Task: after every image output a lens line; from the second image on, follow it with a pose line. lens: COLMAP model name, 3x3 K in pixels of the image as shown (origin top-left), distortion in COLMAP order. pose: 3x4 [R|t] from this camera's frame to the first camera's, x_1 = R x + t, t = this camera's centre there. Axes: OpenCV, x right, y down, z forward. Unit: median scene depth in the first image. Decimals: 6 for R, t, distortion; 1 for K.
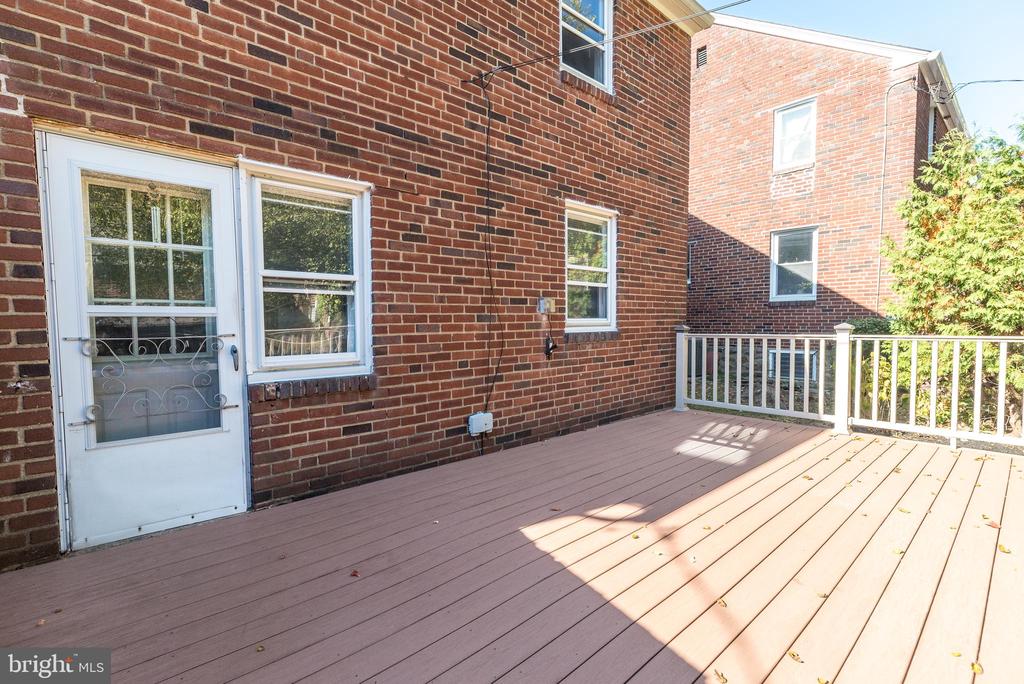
lens RADIAL K [[462.2, 0, 512.0], [0, 462.2, 342.0], [0, 0, 1]] dist [0.004140, 0.000634]
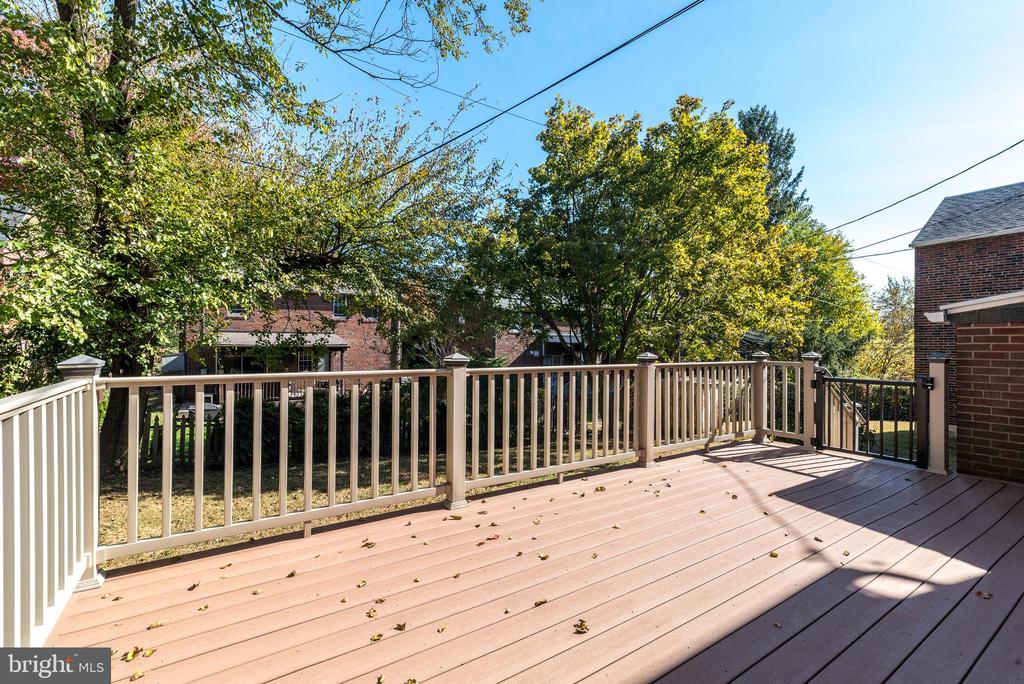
lens RADIAL K [[444.5, 0, 512.0], [0, 444.5, 342.0], [0, 0, 1]] dist [0.003482, 0.000626]
pose [[-0.989107, 0.003292, 0.147165, 0.398023], [0.009623, 0.999057, 0.042330, -0.057545], [-0.146887, 0.043285, -0.988206, 0.955627]]
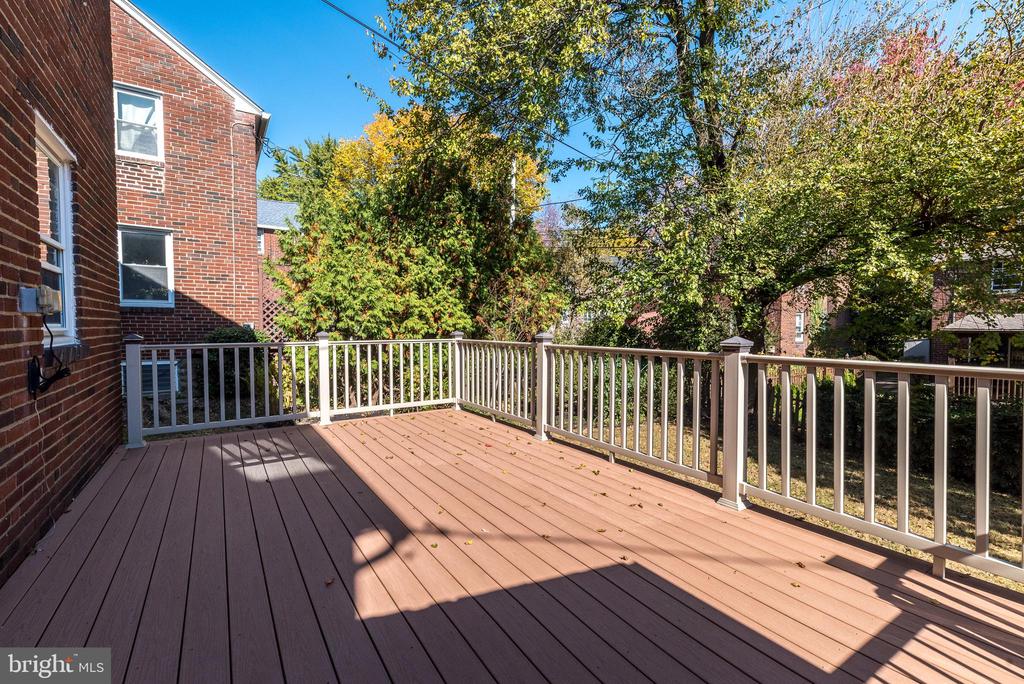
lens RADIAL K [[454.0, 0, 502.3], [0, 454.0, 338.4], [0, 0, 1]] dist [0.015129, 0.000269]
pose [[0.156645, -0.015328, 0.987536, -0.301823], [0.041269, 0.999108, 0.008961, -0.011815], [-0.986792, 0.039351, 0.157138, 0.306868]]
